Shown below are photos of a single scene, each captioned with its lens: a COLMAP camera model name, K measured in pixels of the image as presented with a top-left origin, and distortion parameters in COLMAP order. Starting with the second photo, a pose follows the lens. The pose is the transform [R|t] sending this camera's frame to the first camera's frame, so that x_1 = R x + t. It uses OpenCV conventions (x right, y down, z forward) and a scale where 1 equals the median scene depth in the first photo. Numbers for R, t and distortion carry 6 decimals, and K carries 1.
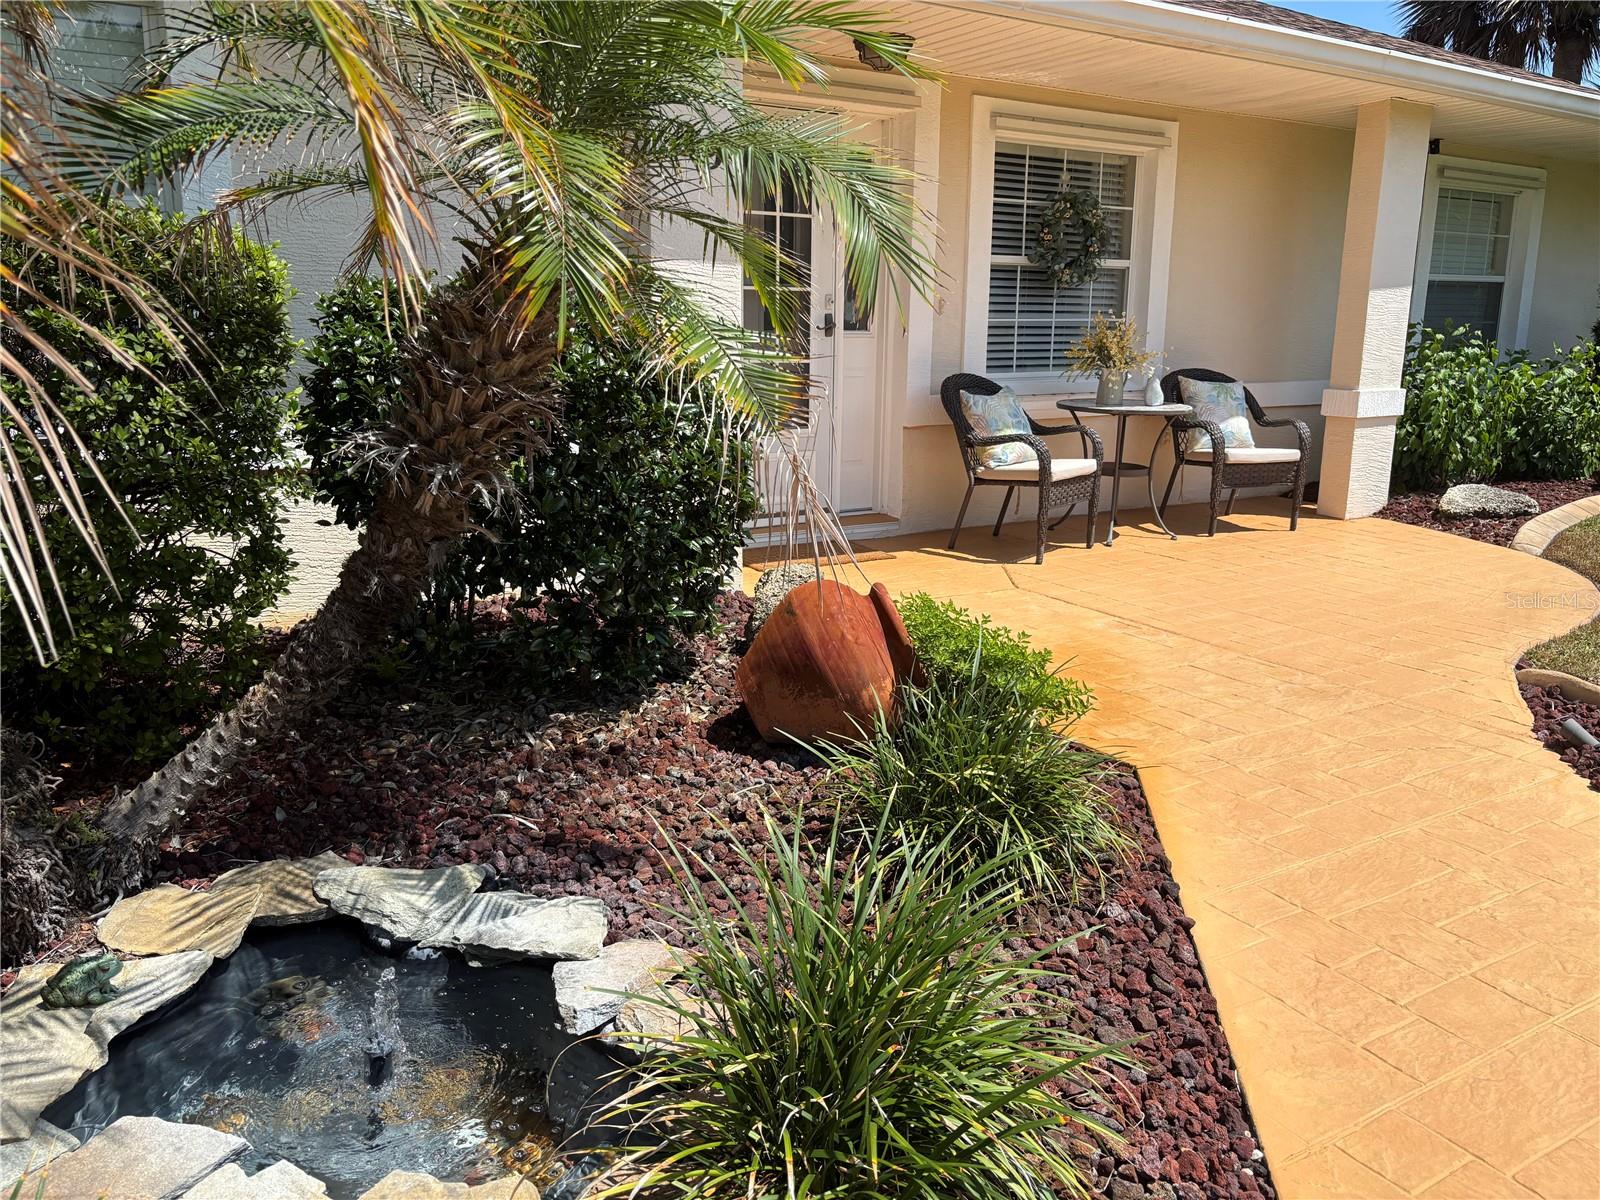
lens RADIAL K [[1234.5, 0, 800.0], [0, 1234.5, 600.0], [0, 0, 1]] dist [-0.052236, -0.001164]
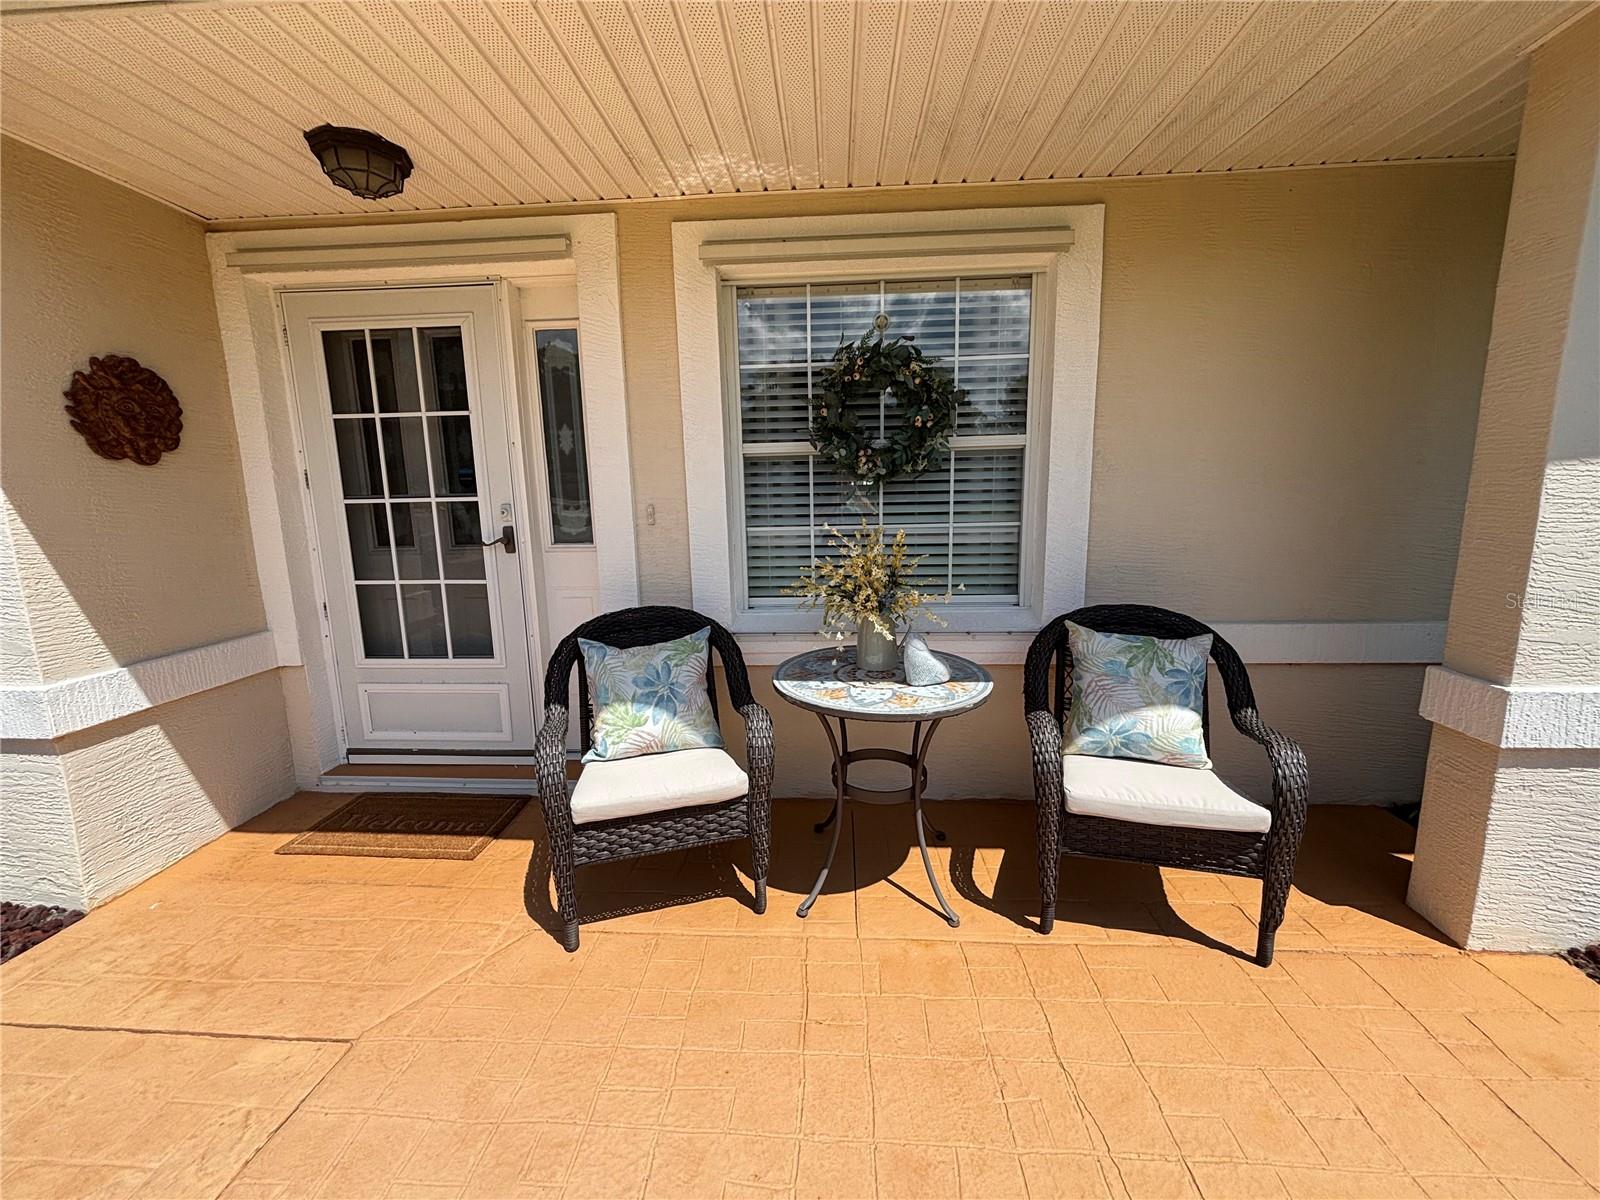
lens RADIAL K [[638.7, 0, 800.0], [0, 638.7, 600.0], [0, 0, 1]] dist [0.000421, -0.000094]
pose [[0.815839, 0.078759, -0.572890, 0.387535], [-0.114274, 0.993104, -0.026206, -0.172403], [0.566875, 0.086847, 0.819213, 0.675834]]
